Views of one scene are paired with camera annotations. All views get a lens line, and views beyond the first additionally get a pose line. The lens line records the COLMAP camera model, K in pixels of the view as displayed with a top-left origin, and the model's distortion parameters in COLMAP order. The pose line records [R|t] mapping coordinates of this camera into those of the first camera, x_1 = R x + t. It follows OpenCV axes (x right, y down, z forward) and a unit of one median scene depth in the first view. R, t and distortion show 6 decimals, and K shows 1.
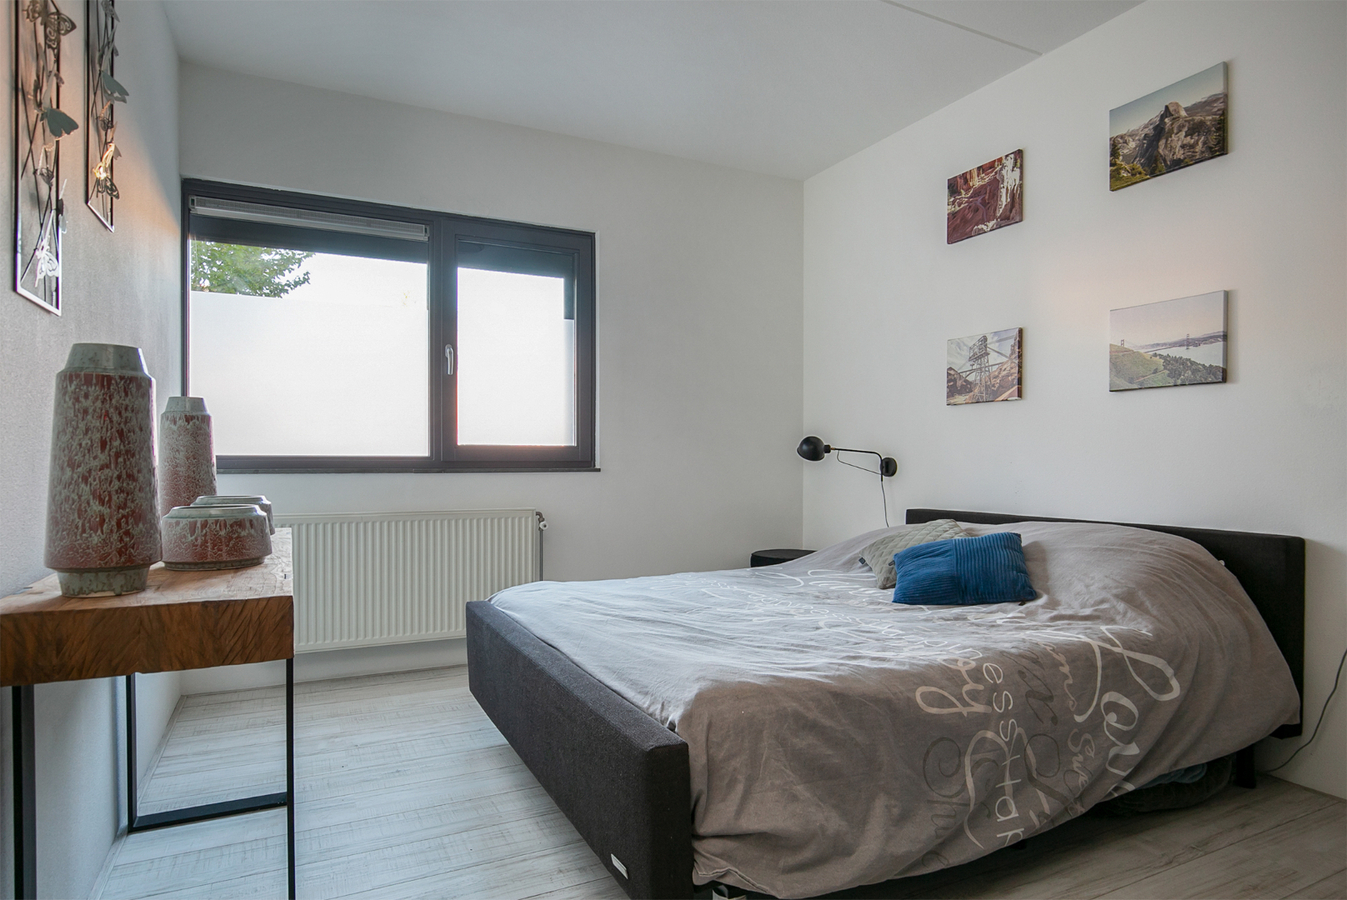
lens RADIAL K [[734.9, 0, 665.8], [0, 734.9, 462.4], [0, 0, 1]] dist [-0.019838, 0.005542]
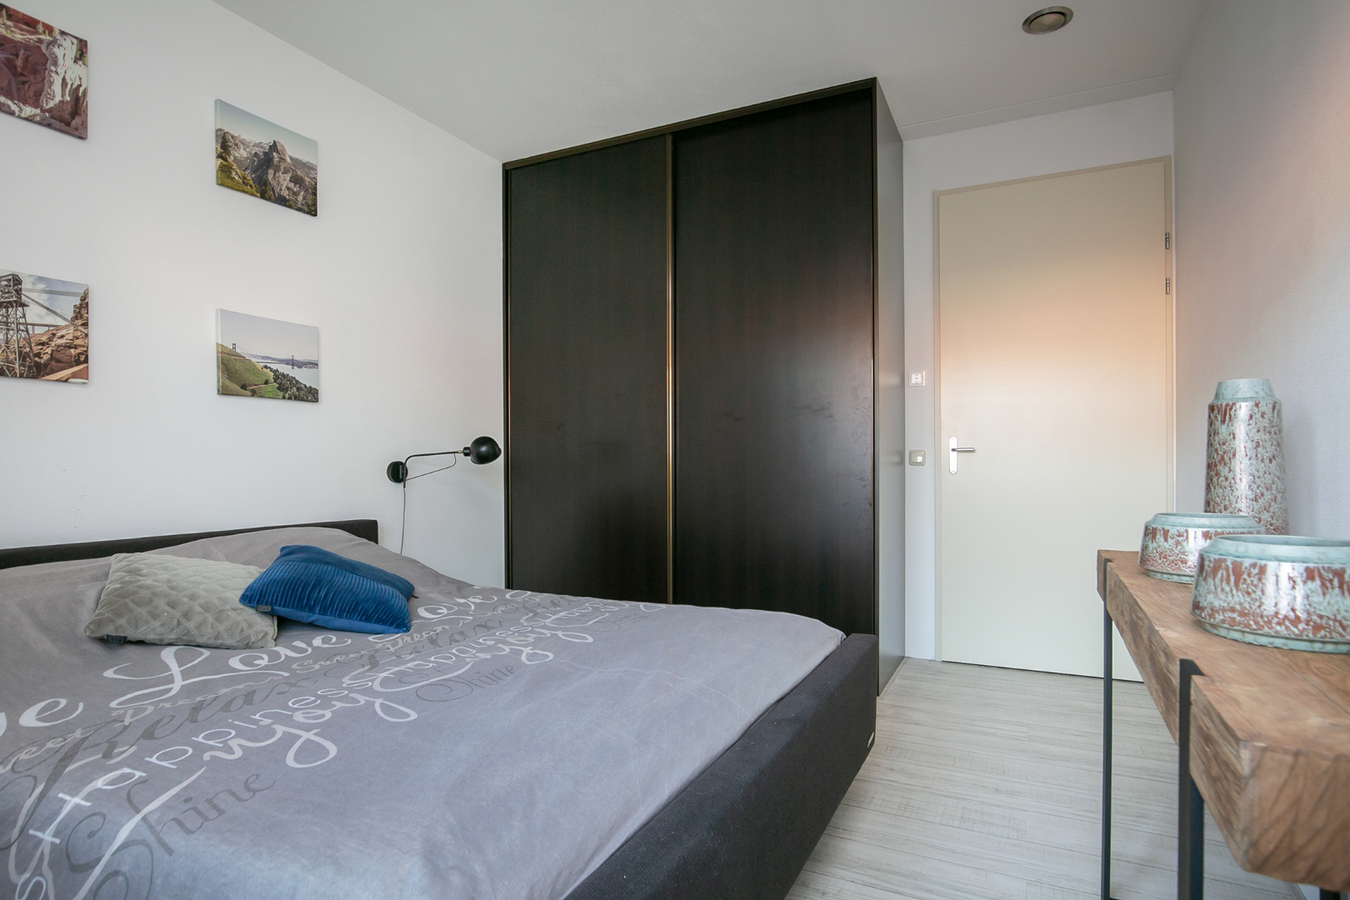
lens RADIAL K [[736.5, 0, 668.2], [0, 736.5, 450.1], [0, 0, 1]] dist [-0.019838, 0.005542]
pose [[-0.596202, 0.005568, 0.802815, -0.531498], [-0.003501, 0.999948, -0.009535, -0.017258], [-0.802827, -0.008495, -0.596152, 1.150571]]
